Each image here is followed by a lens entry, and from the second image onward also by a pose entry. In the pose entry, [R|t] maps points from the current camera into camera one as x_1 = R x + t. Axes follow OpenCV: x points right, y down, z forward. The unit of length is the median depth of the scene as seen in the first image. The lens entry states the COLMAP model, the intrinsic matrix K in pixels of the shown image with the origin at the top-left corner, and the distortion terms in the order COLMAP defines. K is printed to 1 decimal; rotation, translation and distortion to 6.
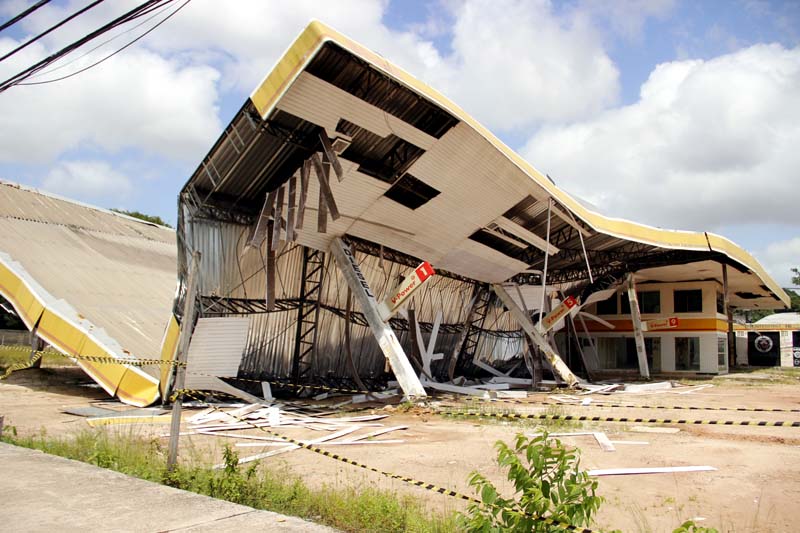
lens RADIAL K [[658.0, 0, 396.6], [0, 658.0, 271.5], [0, 0, 1]] dist [-0.124593, 0.020733]
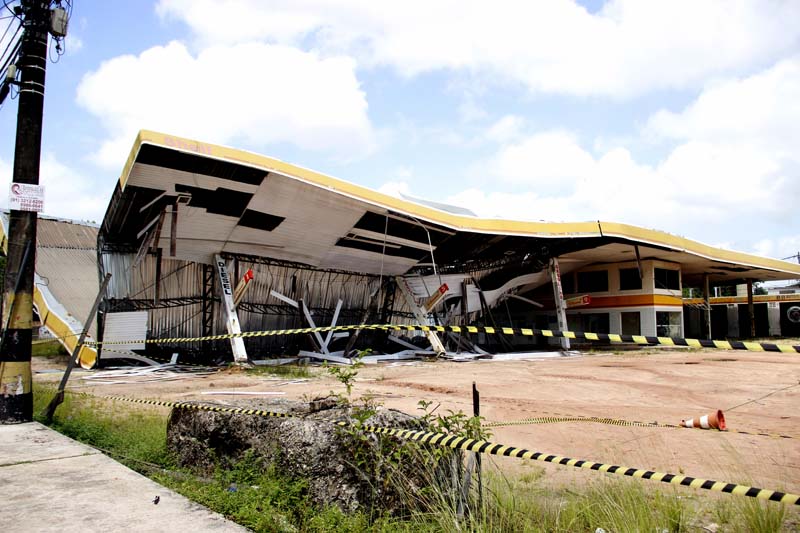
lens RADIAL K [[658.0, 0, 398.6], [0, 658.0, 269.5], [0, 0, 1]] dist [-0.124593, 0.020733]
pose [[0.975516, -0.052072, -0.213676, 0.532161], [0.056216, 0.998329, 0.013362, -0.012673], [0.212624, -0.025047, 0.976813, -0.292183]]
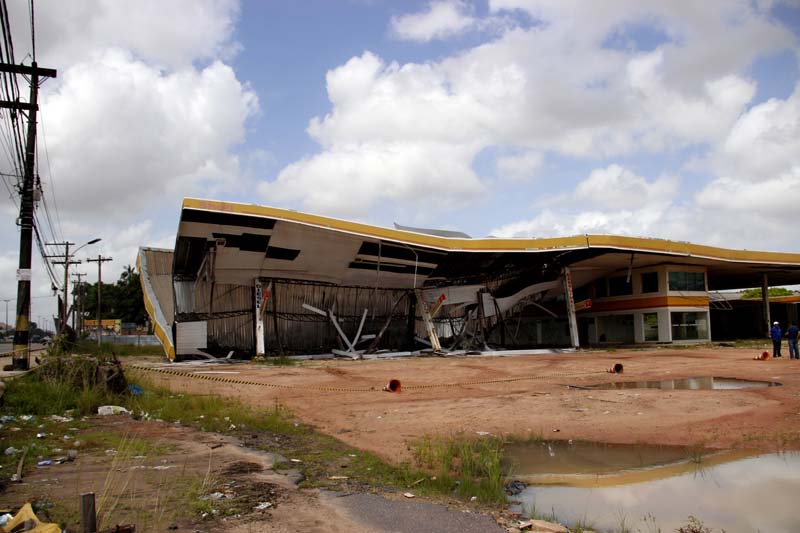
lens RADIAL K [[658.0, 0, 397.9], [0, 658.0, 266.4], [0, 0, 1]] dist [-0.124593, 0.020733]
pose [[0.873892, -0.092494, -0.477239, 1.084986], [0.094576, 0.995322, -0.019722, -0.008161], [0.476831, -0.027900, 0.878552, -0.485169]]
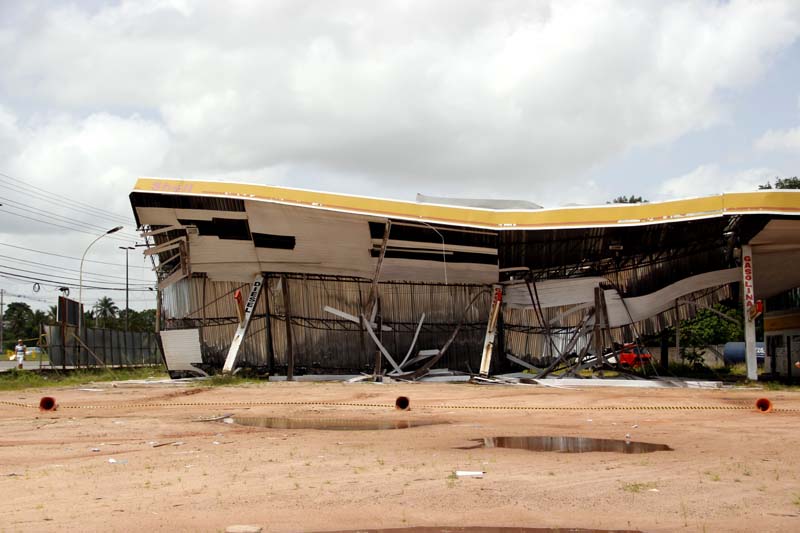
lens RADIAL K [[1067.8, 0, 403.7], [0, 1067.8, 264.8], [0, 0, 1]] dist [0.088255, 0.000000]
pose [[0.519308, -0.092795, -0.849534, 1.946896], [0.100681, 0.993808, -0.047010, 0.068760], [0.848636, -0.061119, 0.525435, -0.037928]]
